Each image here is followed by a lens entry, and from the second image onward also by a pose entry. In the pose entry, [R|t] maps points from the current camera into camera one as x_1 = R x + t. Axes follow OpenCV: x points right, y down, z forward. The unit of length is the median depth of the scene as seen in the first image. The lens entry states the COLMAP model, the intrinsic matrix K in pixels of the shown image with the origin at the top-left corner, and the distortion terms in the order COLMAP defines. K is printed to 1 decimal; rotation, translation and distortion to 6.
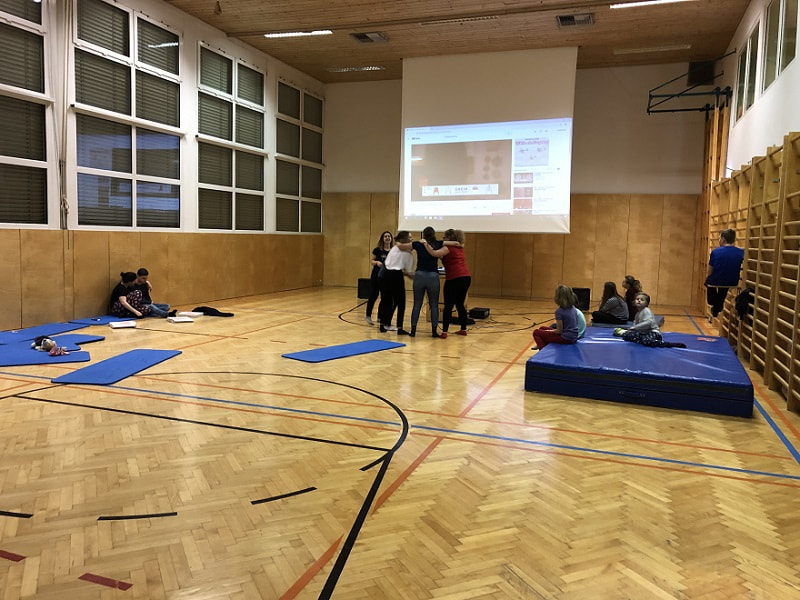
lens RADIAL K [[652.4, 0, 401.9], [0, 652.4, 298.1], [0, 0, 1]] dist [0.028704, -0.017161]
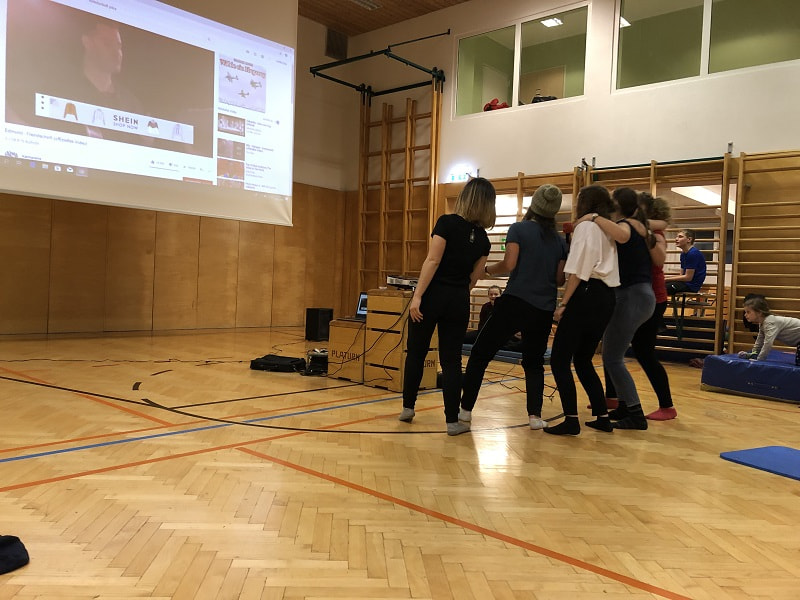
lens RADIAL K [[652.4, 0, 400.1], [0, 652.4, 299.8], [0, 0, 1]] dist [0.028704, -0.017161]
pose [[0.384832, -0.029413, 0.922518, -0.297982], [0.056641, 0.998361, 0.008204, -0.023938], [-0.921247, 0.049095, 0.385867, 0.639473]]
